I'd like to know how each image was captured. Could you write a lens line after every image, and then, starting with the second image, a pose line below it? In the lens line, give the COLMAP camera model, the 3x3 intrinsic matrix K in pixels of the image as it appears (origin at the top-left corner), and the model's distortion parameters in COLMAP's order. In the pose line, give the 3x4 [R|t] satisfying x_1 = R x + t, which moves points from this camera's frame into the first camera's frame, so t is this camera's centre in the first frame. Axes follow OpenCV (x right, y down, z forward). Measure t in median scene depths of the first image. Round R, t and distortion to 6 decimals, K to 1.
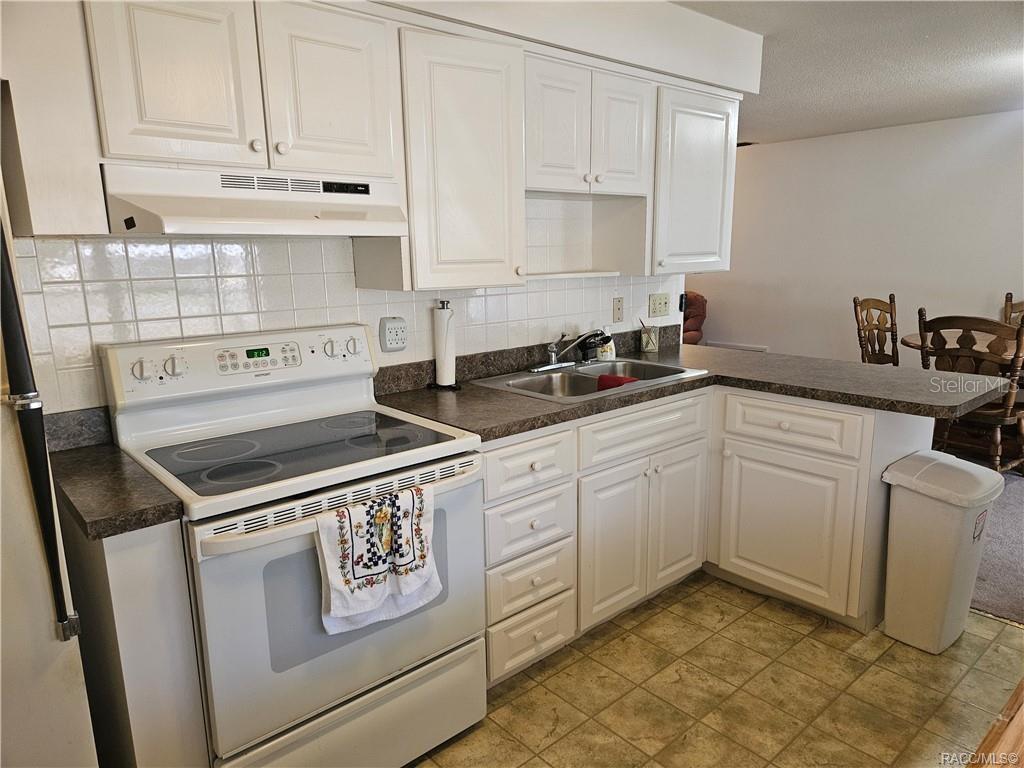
lens RADIAL K [[673.8, 0, 515.4], [0, 673.8, 409.9], [0, 0, 1]] dist [0.082144, -0.066105]
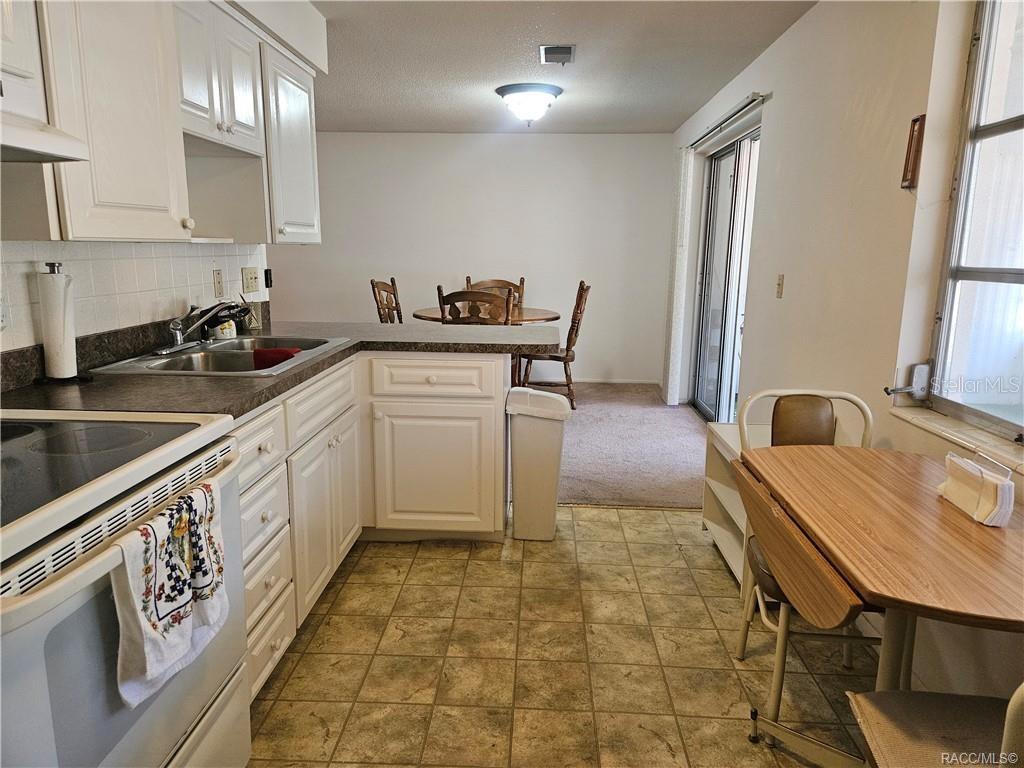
lens RADIAL K [[674.3, 0, 506.7], [0, 674.3, 391.4], [0, 0, 1]] dist [0.084852, -0.076297]
pose [[0.704774, -0.126813, 0.698006, -0.322112], [0.144867, 0.988888, 0.033389, 0.025586], [-0.694483, 0.077586, 0.715314, 0.139088]]
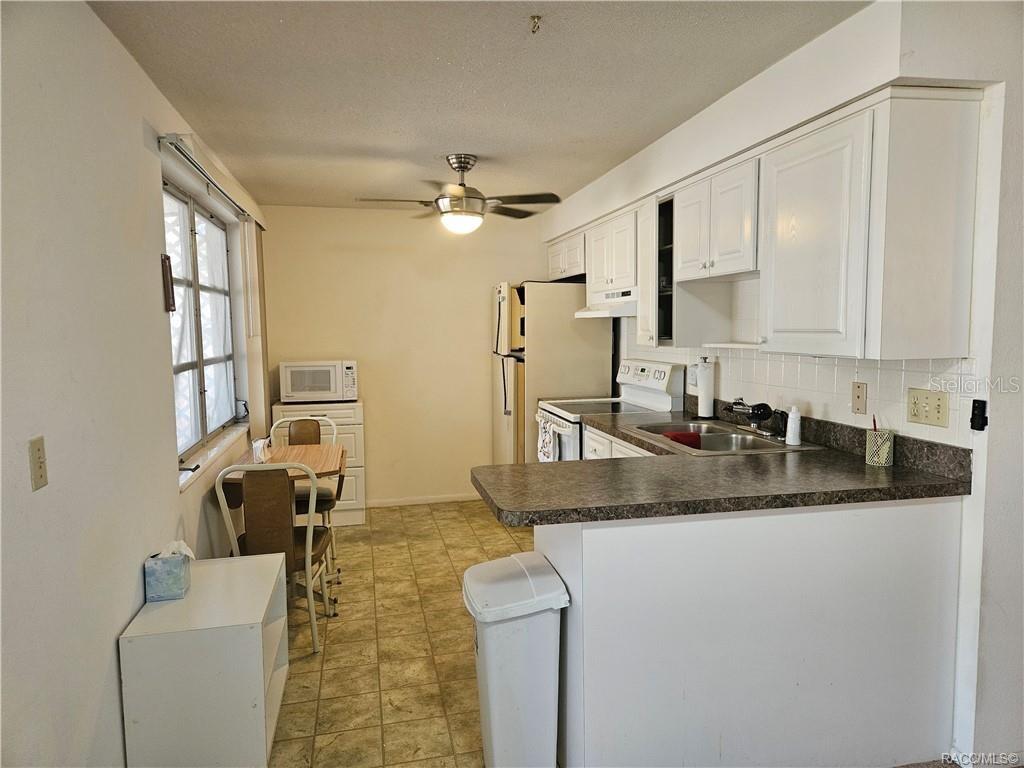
lens RADIAL K [[674.3, 0, 506.7], [0, 674.3, 391.4], [0, 0, 1]] dist [0.084852, -0.076297]
pose [[-0.492517, 0.107623, -0.863622, 1.464892], [-0.182089, 0.957619, 0.223181, -0.363465], [0.851041, 0.267177, -0.452047, 1.421376]]
